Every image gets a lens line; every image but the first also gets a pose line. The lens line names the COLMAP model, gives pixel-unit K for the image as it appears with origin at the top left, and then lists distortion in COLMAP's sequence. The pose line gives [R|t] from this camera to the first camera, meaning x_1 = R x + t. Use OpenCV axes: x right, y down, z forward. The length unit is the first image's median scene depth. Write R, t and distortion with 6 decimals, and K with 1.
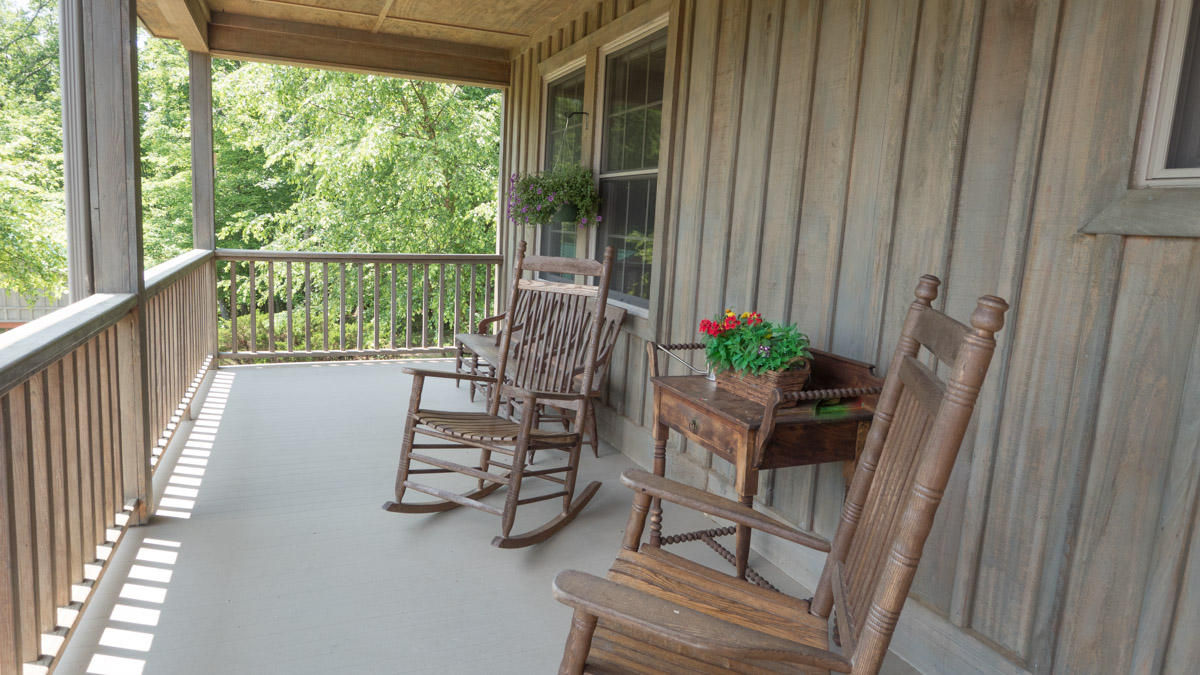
lens RADIAL K [[693.7, 0, 600.0], [0, 693.7, 337.5], [0, 0, 1]] dist [0.000631, 0.000011]
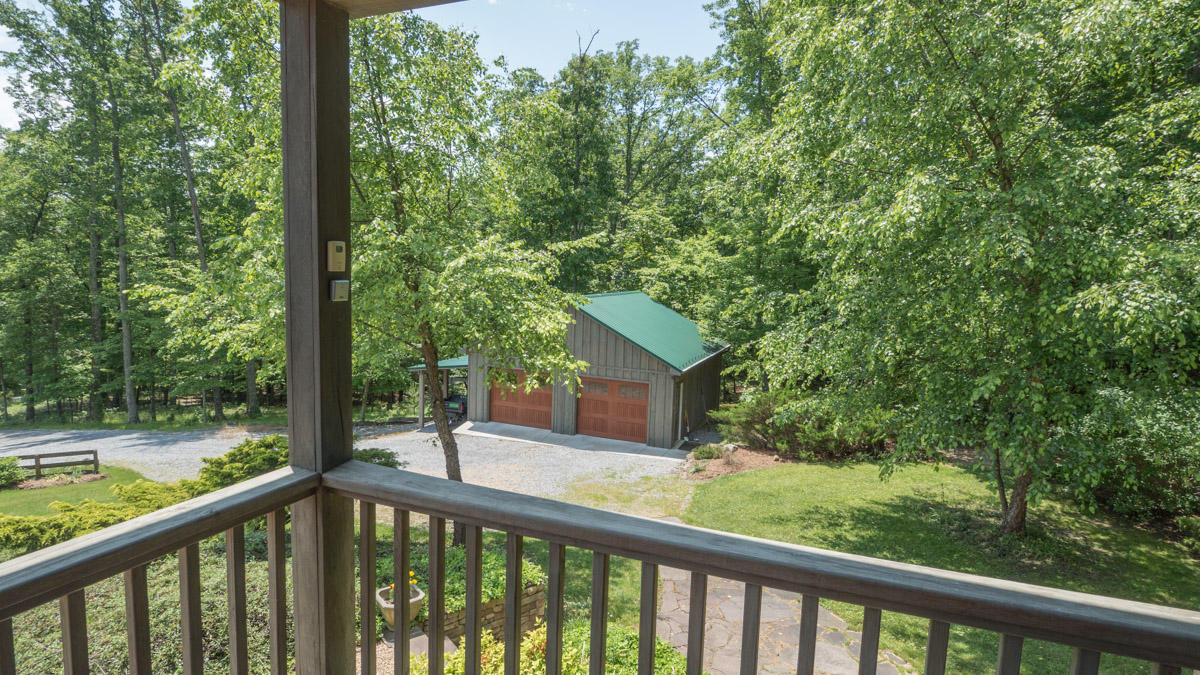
lens RADIAL K [[671.8, 0, 600.0], [0, 671.8, 337.5], [0, 0, 1]] dist [0.002100, 0.000584]
pose [[0.725612, 0.047064, -0.686493, -0.075036], [-0.119865, 0.991050, -0.058752, -0.058608], [0.677584, 0.124918, 0.724759, 0.280779]]
